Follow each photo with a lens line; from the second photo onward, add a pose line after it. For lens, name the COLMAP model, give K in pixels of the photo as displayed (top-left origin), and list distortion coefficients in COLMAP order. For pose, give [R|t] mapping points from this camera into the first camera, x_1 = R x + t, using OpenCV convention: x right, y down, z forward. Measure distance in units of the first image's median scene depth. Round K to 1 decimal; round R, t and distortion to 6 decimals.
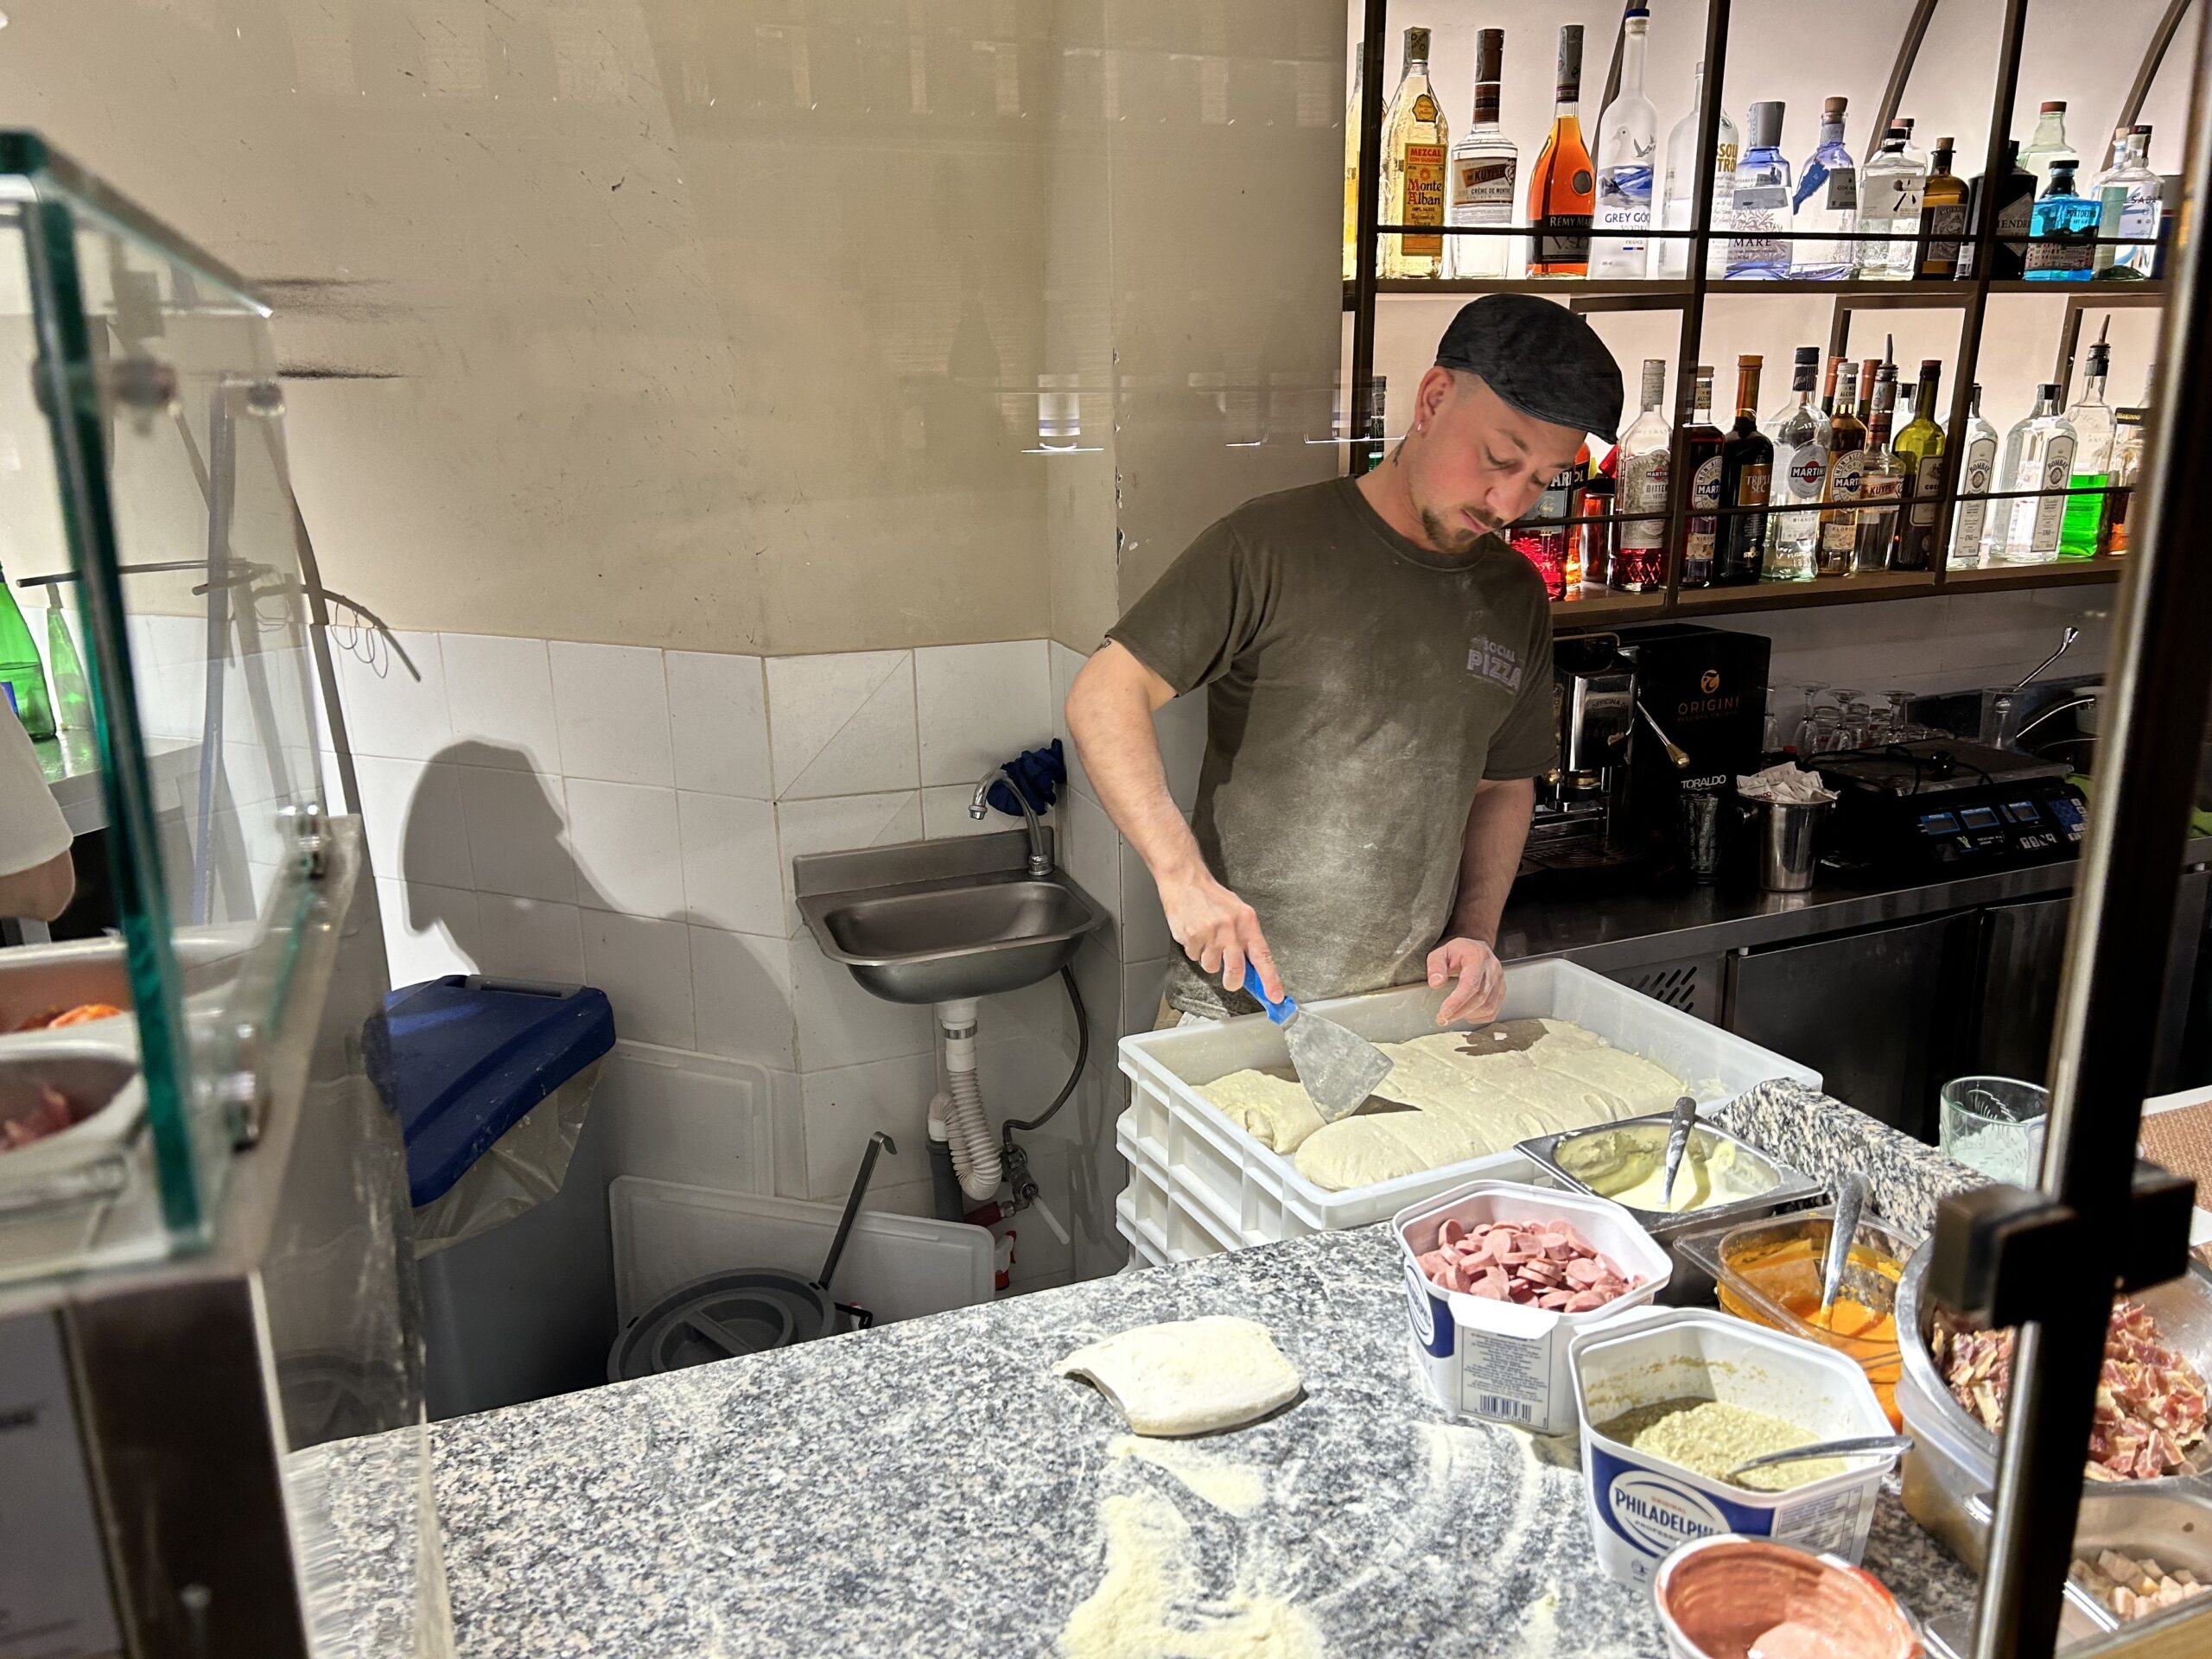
lens RADIAL K [[1677.6, 0, 1103.5], [0, 1677.6, 827.2], [0, 0, 1]] dist [0.045492, -0.018464]
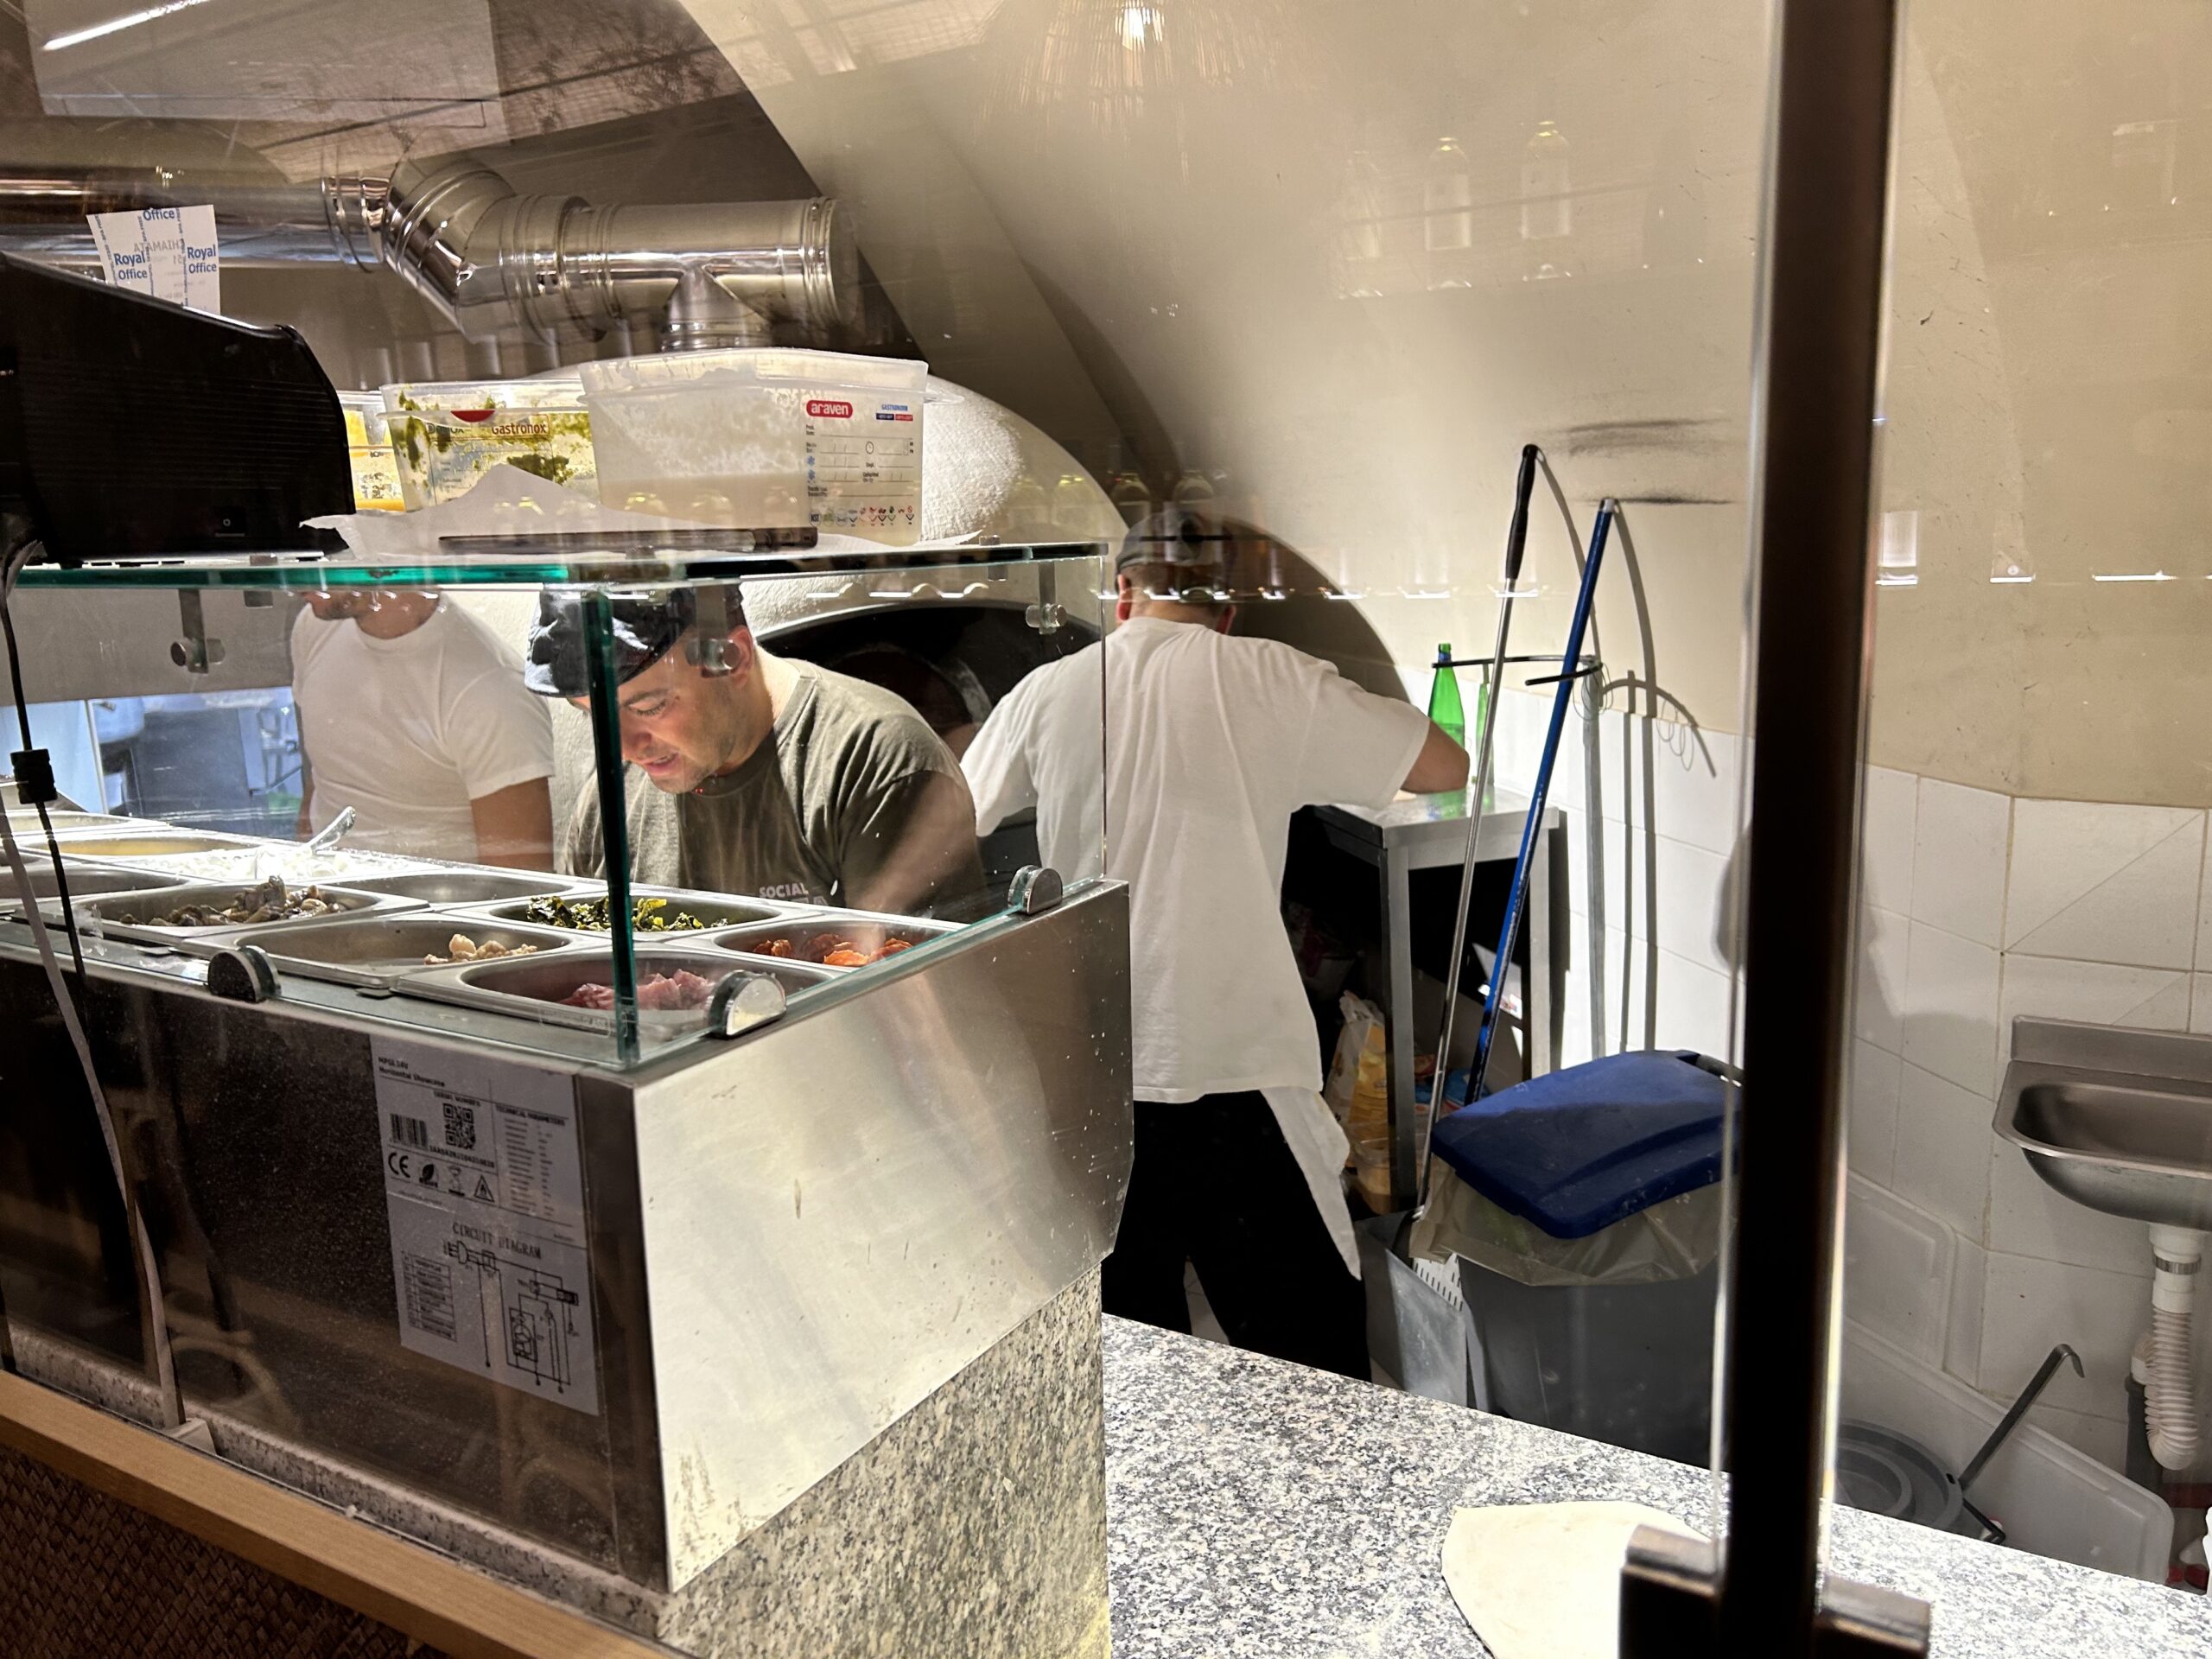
lens RADIAL K [[1677.6, 0, 1104.4], [0, 1677.6, 826.2], [0, 0, 1]] dist [0.045492, -0.018464]
pose [[0.626509, 0.146161, -0.765587, 0.208816], [-0.178577, 0.983049, 0.041541, -0.035436], [0.758681, 0.110691, 0.641990, 0.015813]]
